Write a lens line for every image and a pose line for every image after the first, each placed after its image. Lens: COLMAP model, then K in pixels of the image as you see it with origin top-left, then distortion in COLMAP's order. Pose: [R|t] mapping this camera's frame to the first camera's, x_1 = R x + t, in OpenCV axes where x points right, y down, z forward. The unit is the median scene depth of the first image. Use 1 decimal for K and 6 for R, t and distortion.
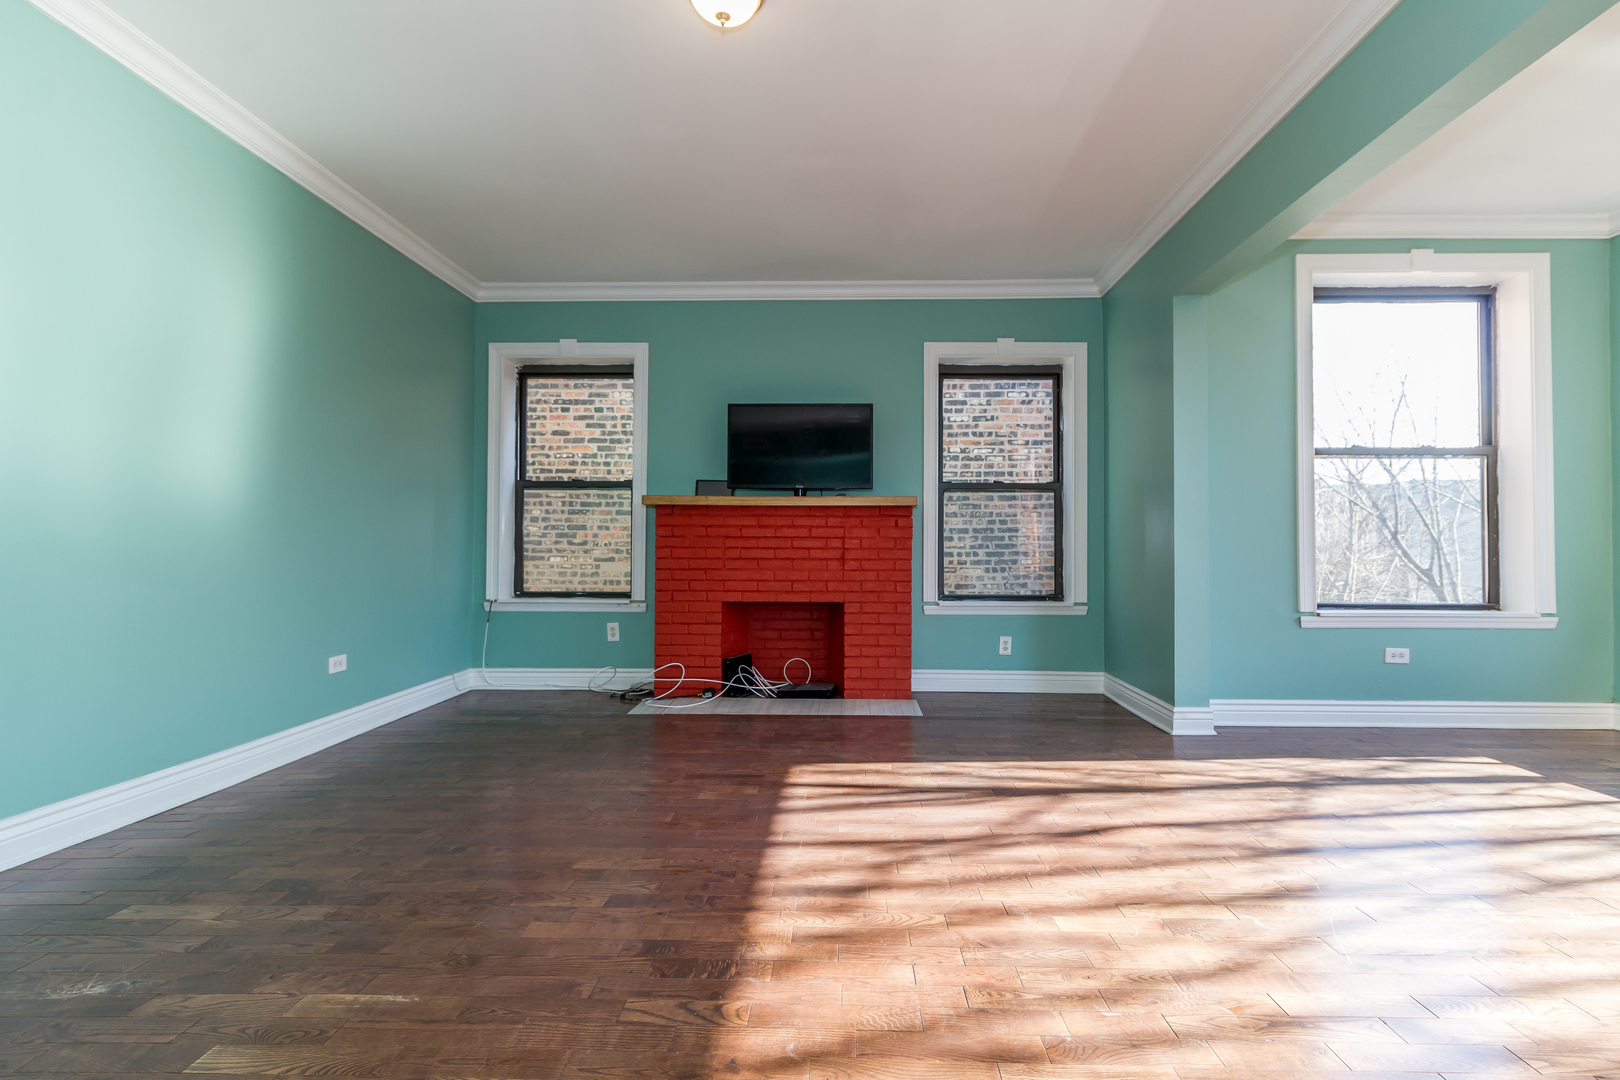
lens RADIAL K [[758.7, 0, 800.9], [0, 758.7, 536.8], [0, 0, 1]] dist [0.004327, 0.000657]
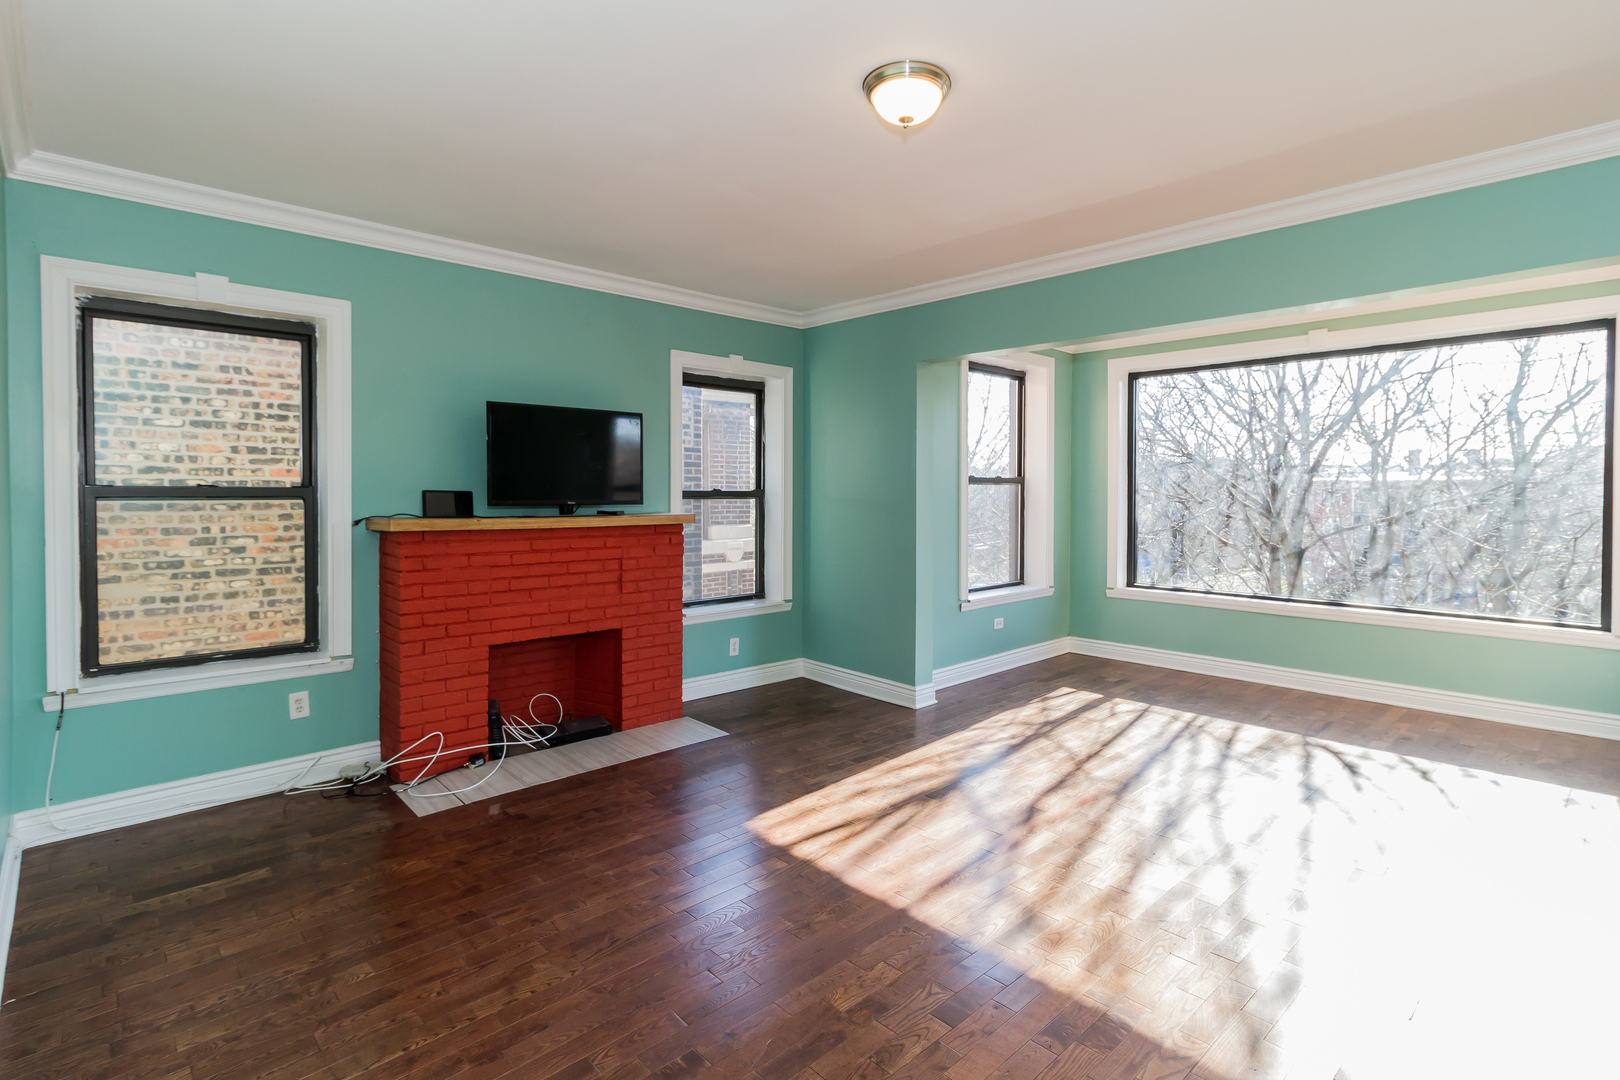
lens RADIAL K [[792.8, 0, 799.5], [0, 792.8, 504.3], [0, 0, 1]] dist [0.008197, -0.000111]
pose [[0.713929, -0.015546, 0.700046, -0.465428], [-0.015594, 0.999153, 0.038092, -0.105530], [-0.700044, -0.038111, 0.713082, 0.161365]]
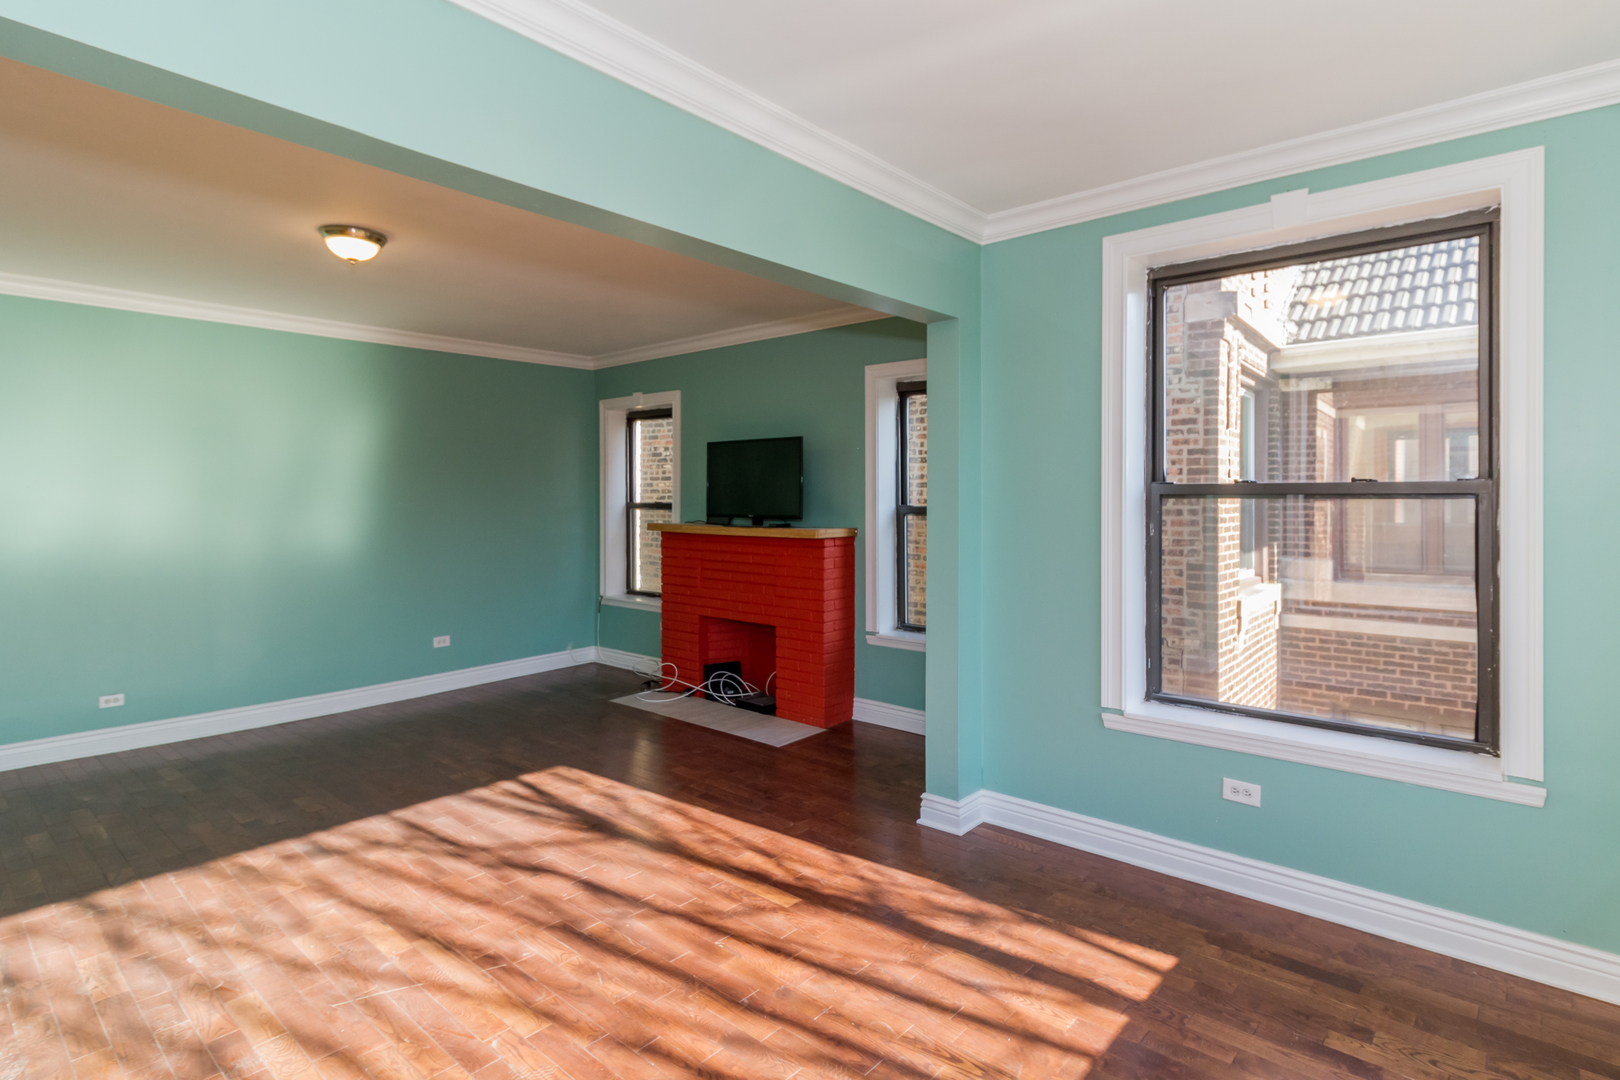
lens RADIAL K [[792.8, 0, 799.5], [0, 792.8, 504.3], [0, 0, 1]] dist [0.008197, -0.000111]
pose [[0.774663, -0.000418, -0.632374, 0.786337], [0.017422, 0.999634, 0.020681, -0.107650], [0.632134, -0.027038, 0.774387, 0.163196]]
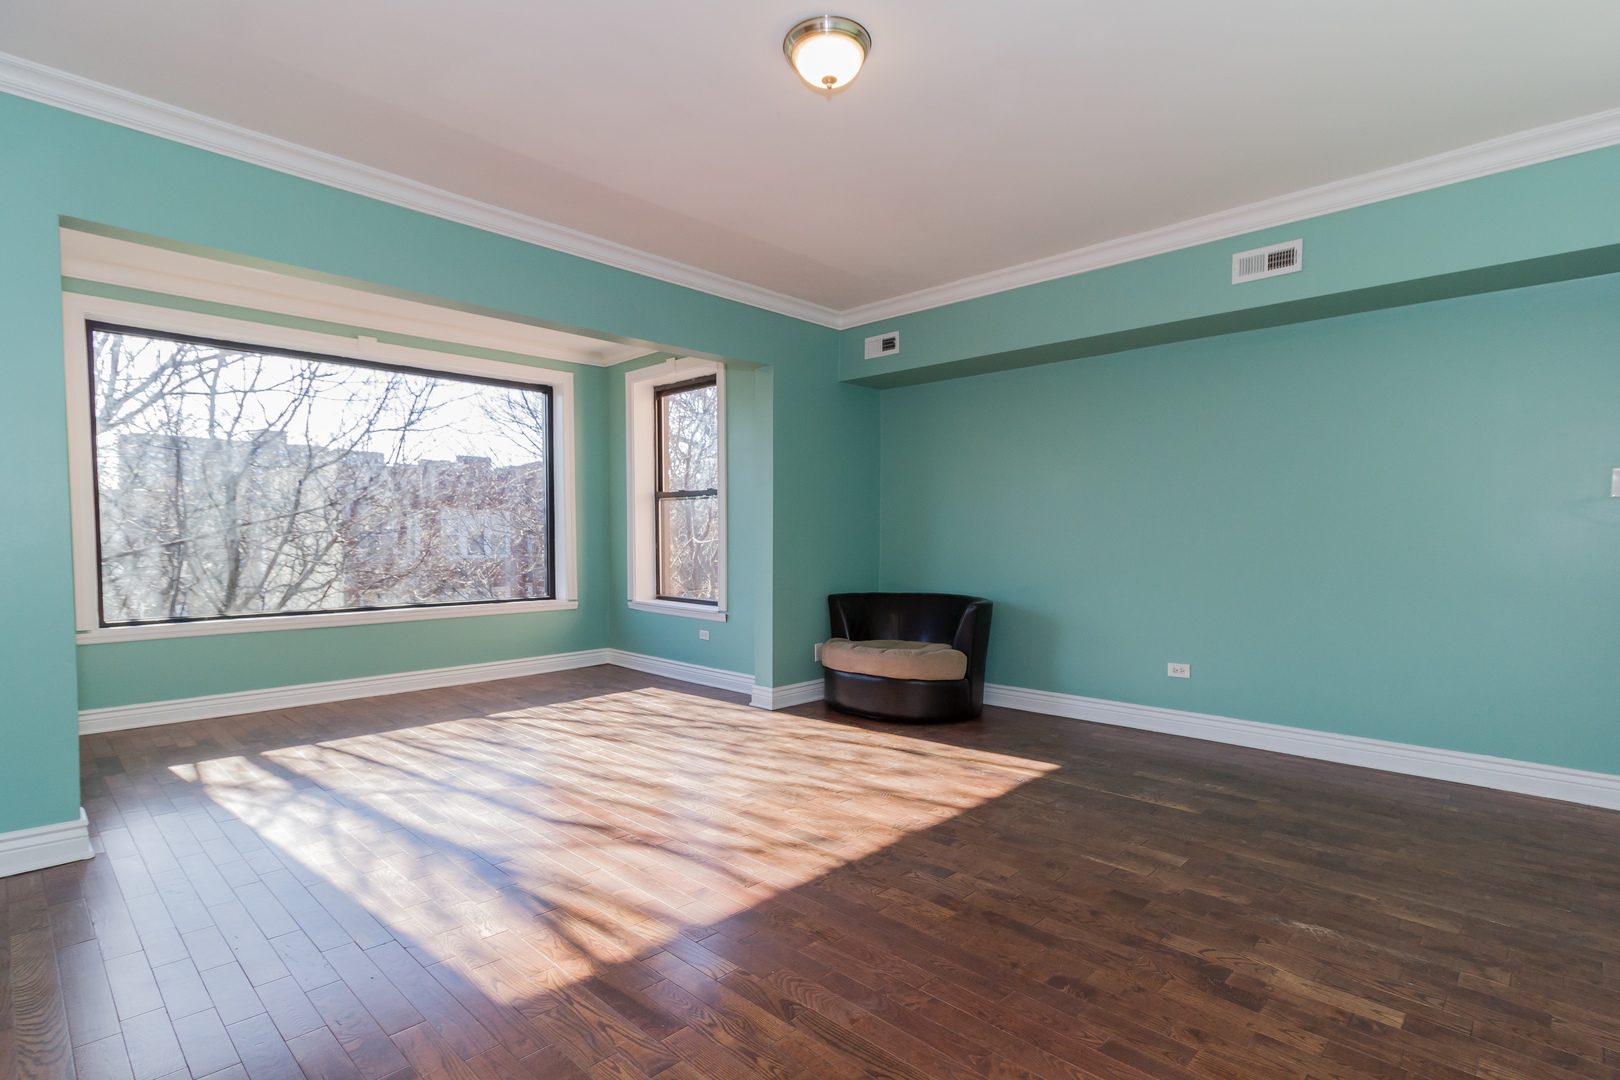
lens RADIAL K [[793.0, 0, 862.6], [0, 793.0, 543.1], [0, 0, 1]] dist [-0.001411, -0.000239]
pose [[-0.778791, -0.002109, 0.627280, -0.408042], [-0.013174, 0.999829, -0.012995, -0.025937], [-0.627145, -0.018384, -0.778685, 0.895948]]
